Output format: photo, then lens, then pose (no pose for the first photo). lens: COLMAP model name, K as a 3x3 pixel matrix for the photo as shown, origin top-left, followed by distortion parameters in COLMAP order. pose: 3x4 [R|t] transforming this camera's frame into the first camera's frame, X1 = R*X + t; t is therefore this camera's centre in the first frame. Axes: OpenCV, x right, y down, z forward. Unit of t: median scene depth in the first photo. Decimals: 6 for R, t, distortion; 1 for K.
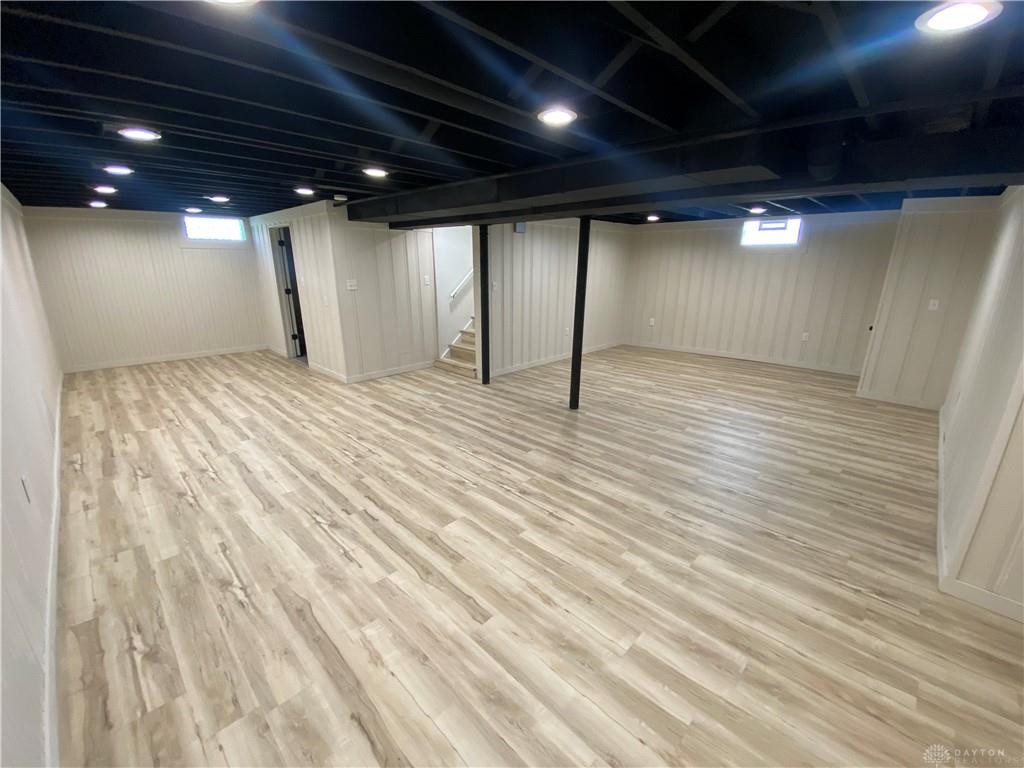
lens RADIAL K [[418.2, 0, 512.0], [0, 418.2, 384.0], [0, 0, 1]] dist [0.011033, -0.017060]
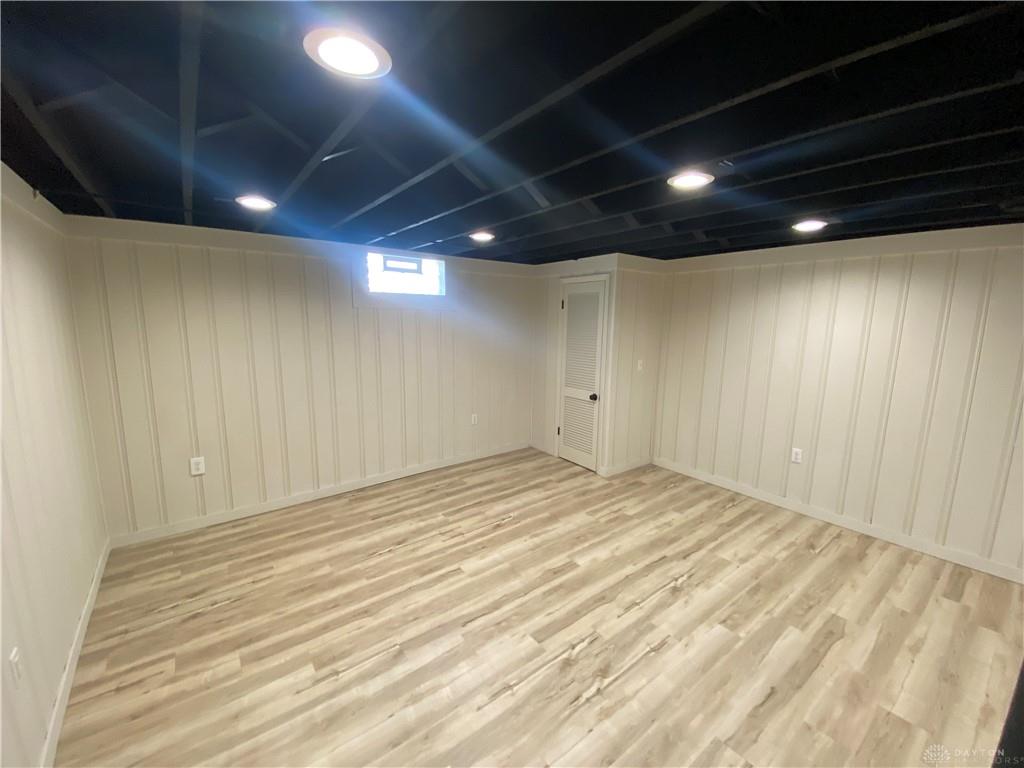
lens RADIAL K [[418.2, 0, 512.0], [0, 418.2, 384.0], [0, 0, 1]] dist [0.011033, -0.017060]
pose [[0.152770, -0.160751, 0.975100, 0.002807], [0.269388, 0.956091, 0.115412, -0.443294], [-0.950837, 0.245049, 0.189366, 1.444158]]
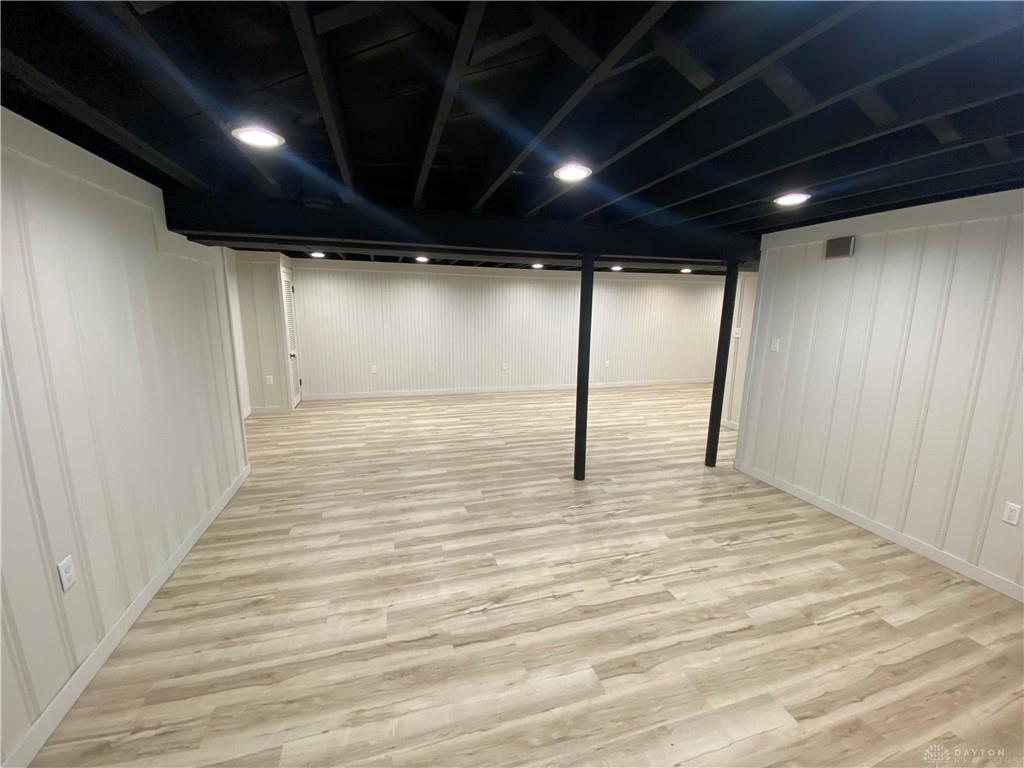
lens RADIAL K [[418.2, 0, 512.0], [0, 418.2, 384.0], [0, 0, 1]] dist [0.011033, -0.017060]
pose [[-0.485792, 0.145015, -0.861961, 1.217471], [-0.261590, 0.916822, 0.301674, -0.445480], [0.834012, 0.372031, -0.407451, 1.557660]]
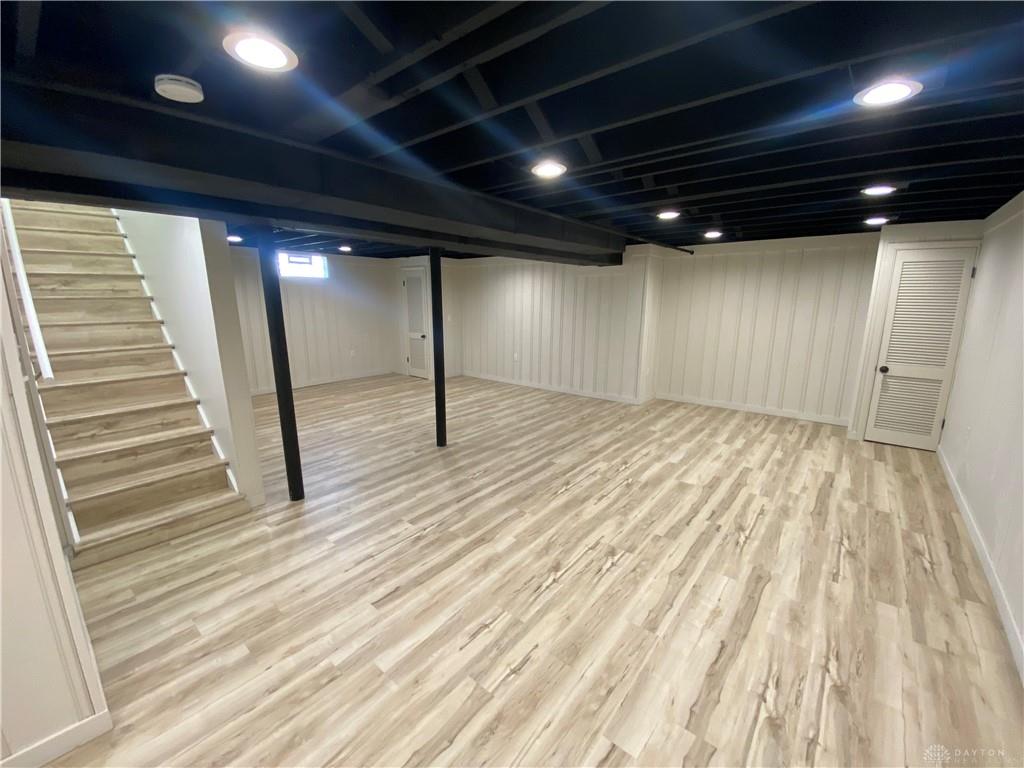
lens RADIAL K [[418.2, 0, 512.0], [0, 418.2, 384.0], [0, 0, 1]] dist [0.011033, -0.017060]
pose [[-0.080204, -0.213986, 0.973538, -1.020810], [0.278769, 0.932896, 0.228019, -0.328737], [-0.957003, 0.289680, -0.015169, 1.103398]]
